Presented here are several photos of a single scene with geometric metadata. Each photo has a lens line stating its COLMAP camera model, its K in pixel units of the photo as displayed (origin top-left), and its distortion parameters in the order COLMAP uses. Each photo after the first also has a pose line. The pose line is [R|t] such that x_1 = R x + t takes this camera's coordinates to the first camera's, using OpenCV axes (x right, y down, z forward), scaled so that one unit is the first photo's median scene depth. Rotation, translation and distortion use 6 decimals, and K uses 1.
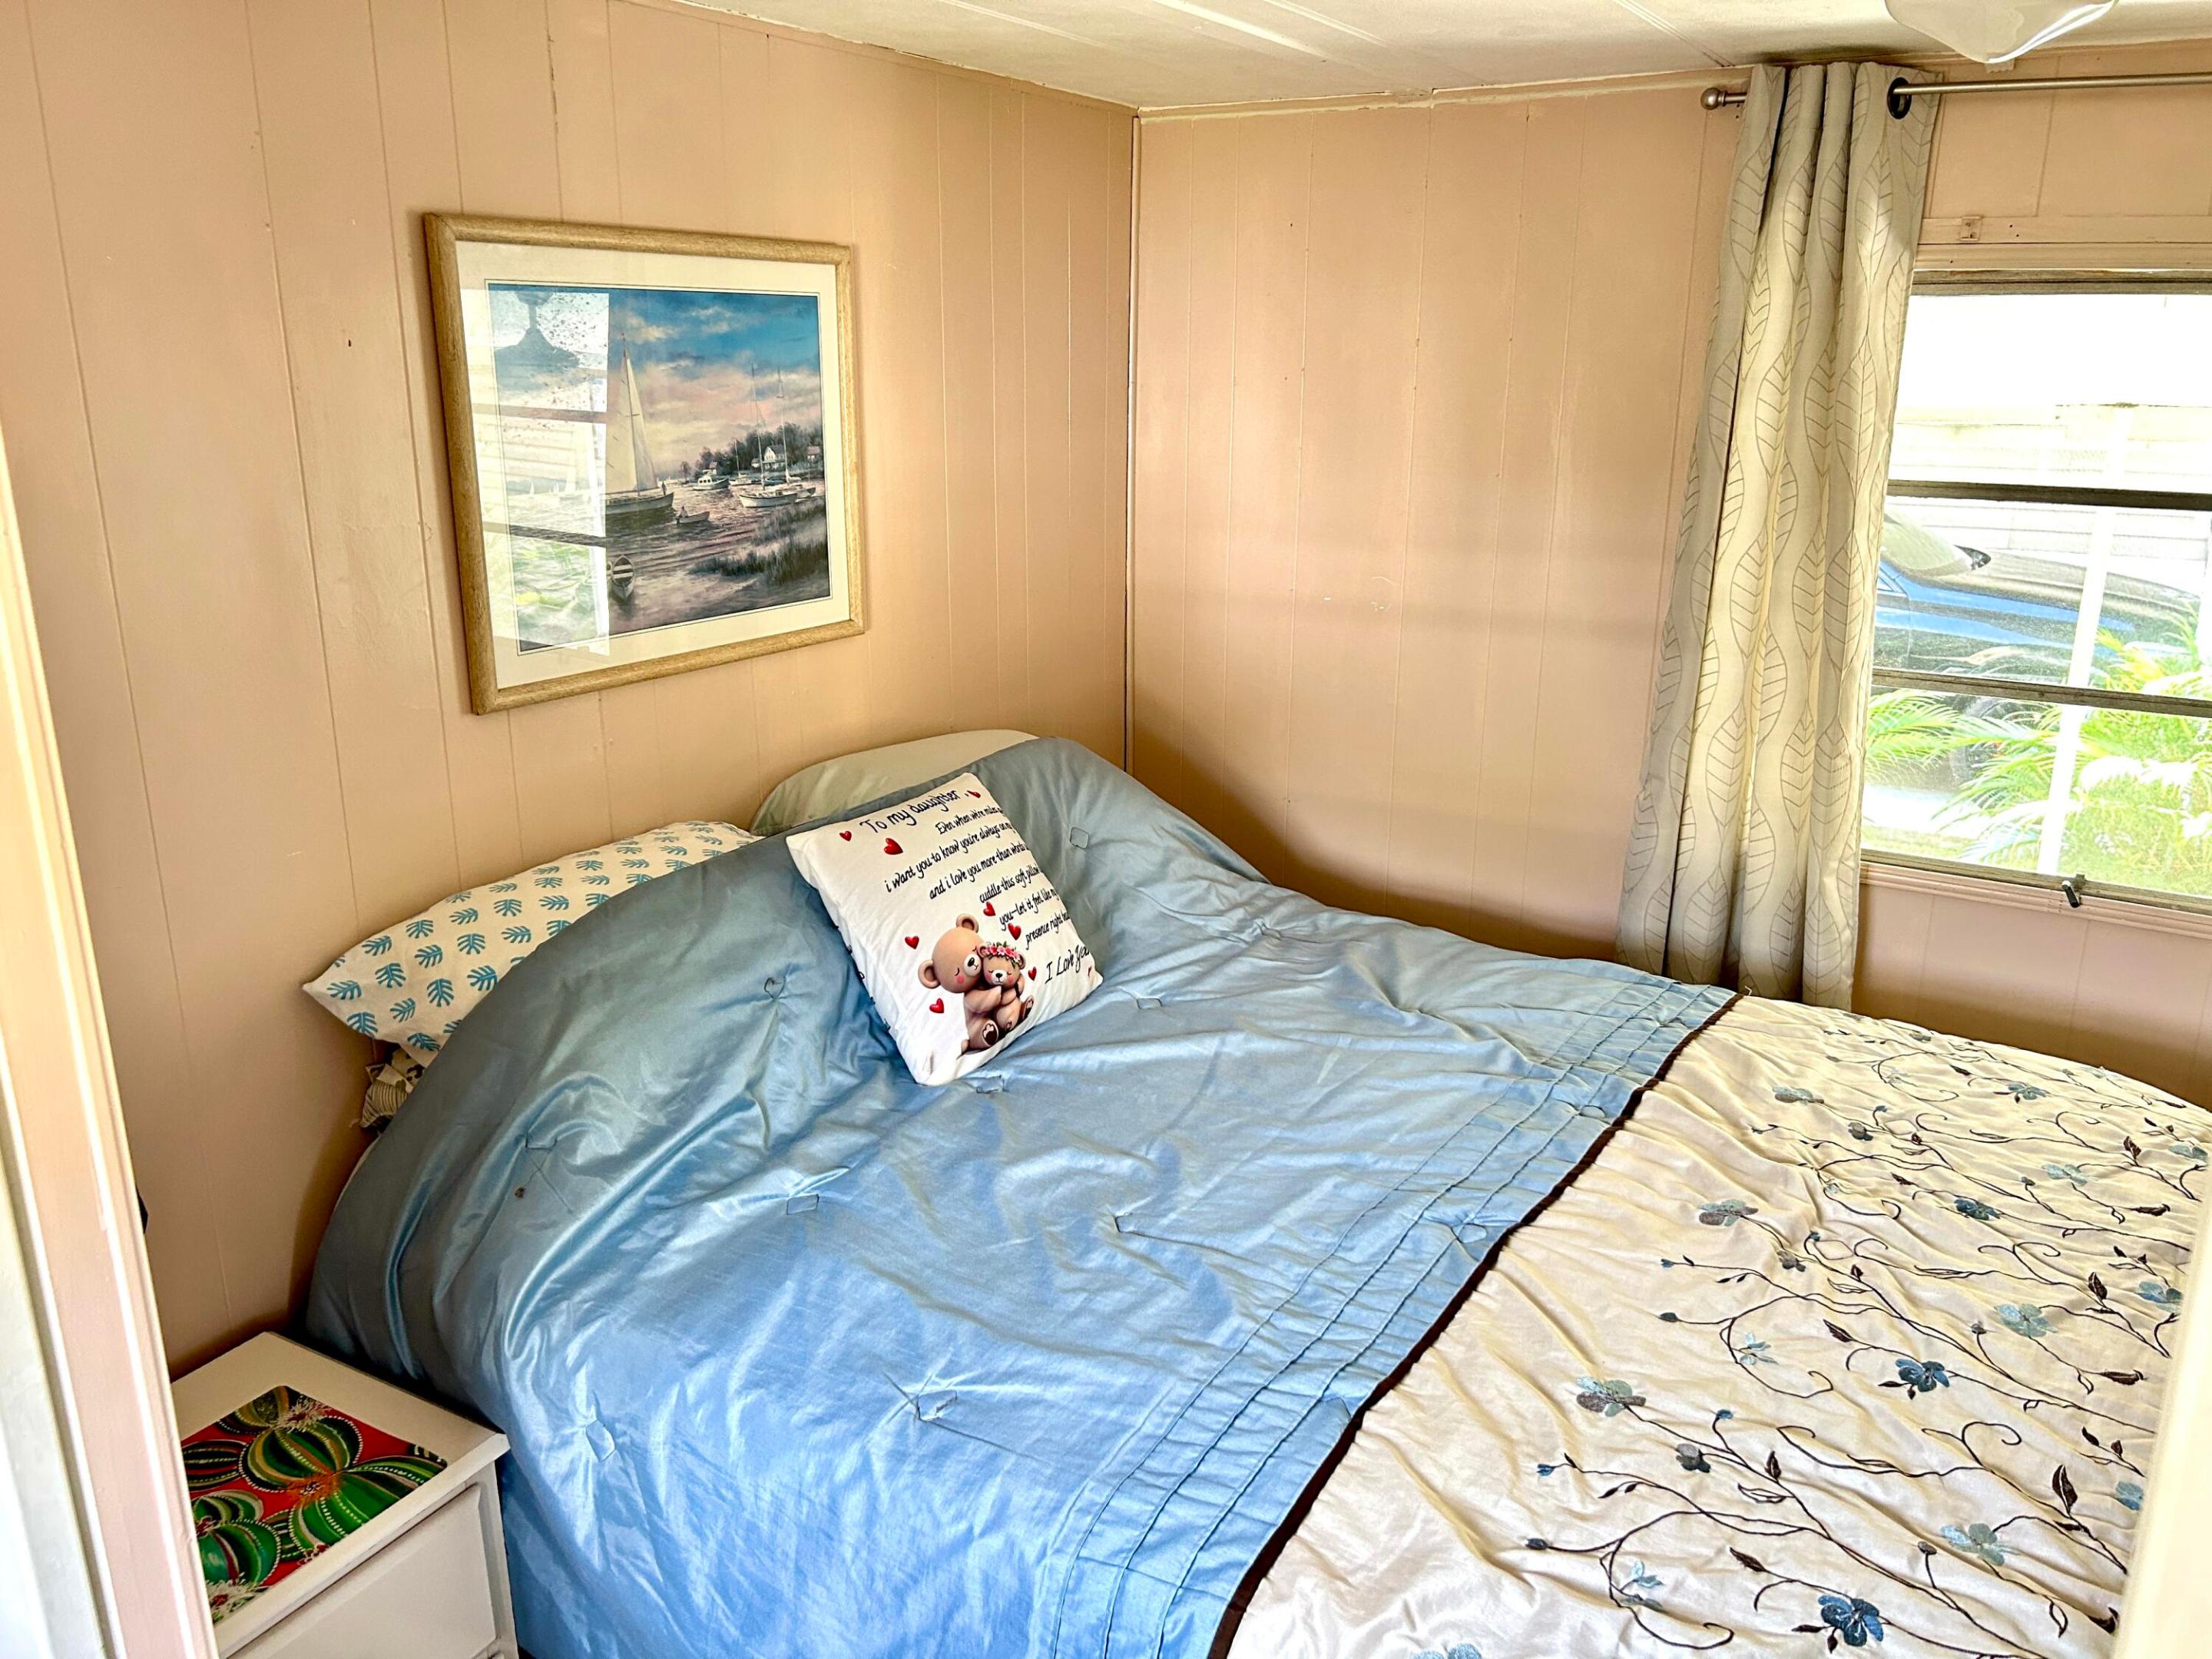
lens RADIAL K [[1657.4, 0, 1115.5], [0, 1657.4, 824.6], [0, 0, 1]] dist [0.033734, -0.043417]
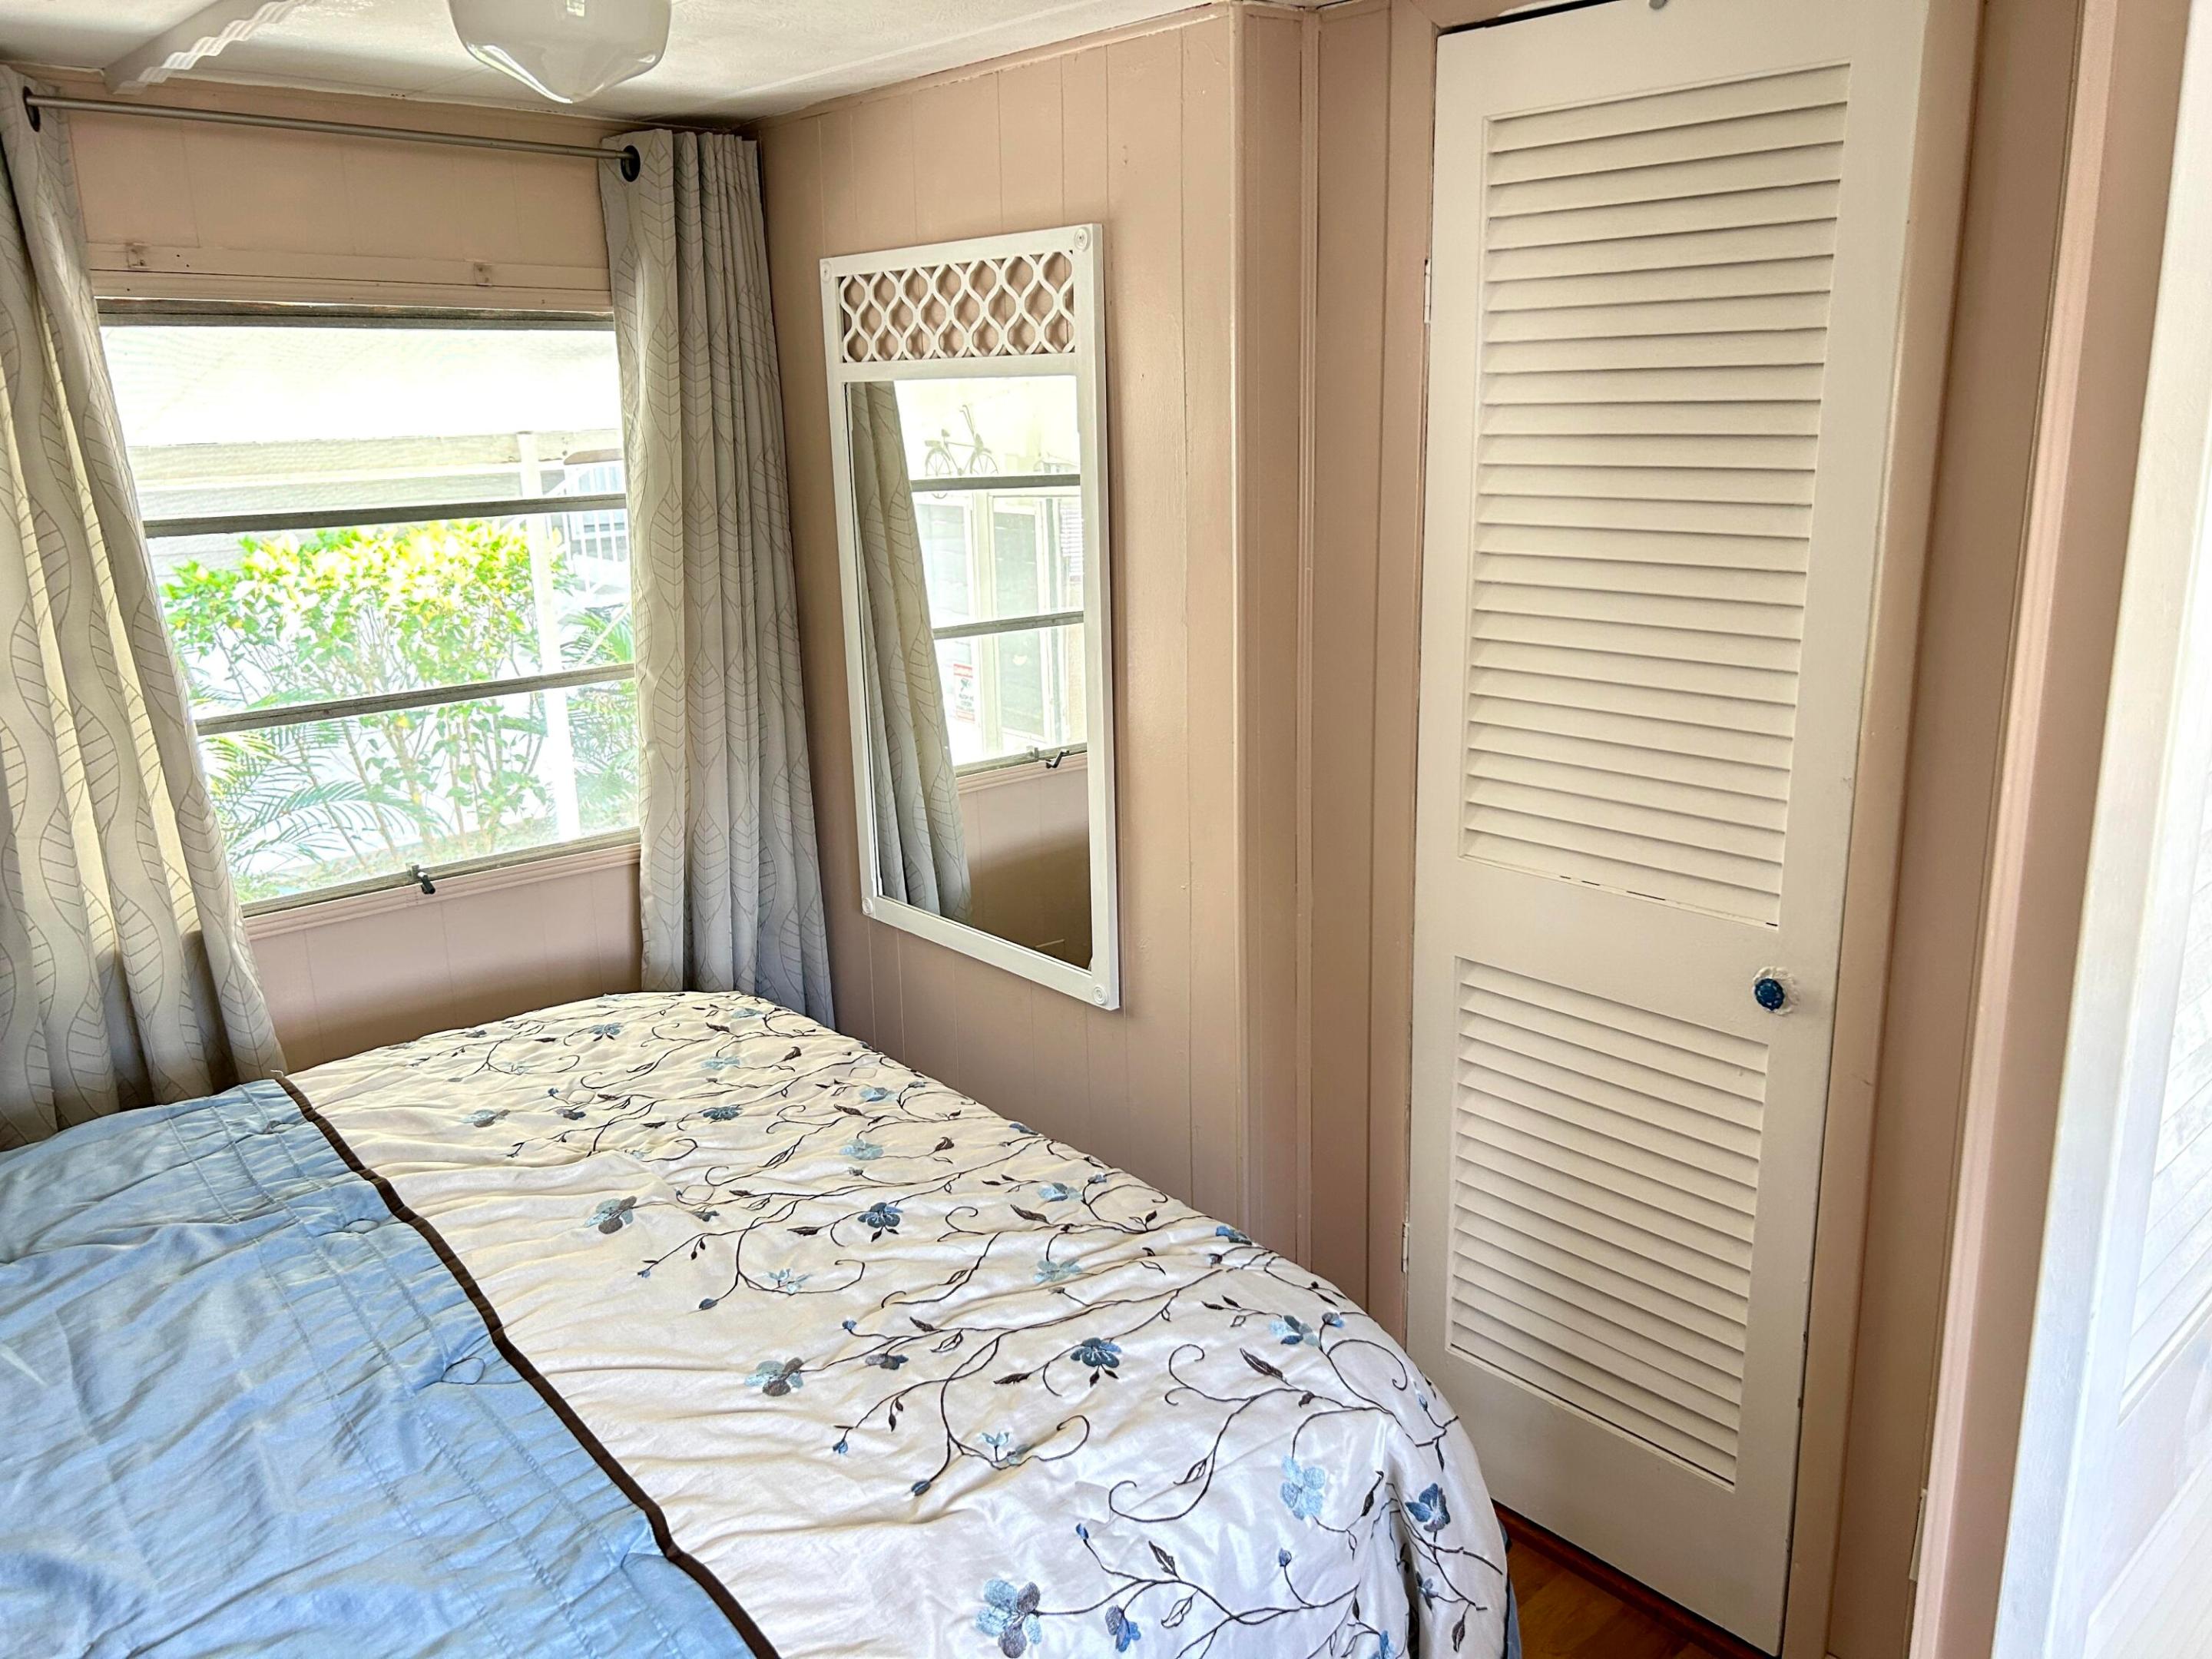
lens RADIAL K [[1657.4, 0, 1115.5], [0, 1657.4, 824.6], [0, 0, 1]] dist [0.033734, -0.043417]
pose [[0.277124, -0.253821, 0.926702, -0.382740], [0.284300, 0.942951, 0.173253, -0.070945], [-0.917810, 0.215449, 0.333475, 0.299820]]
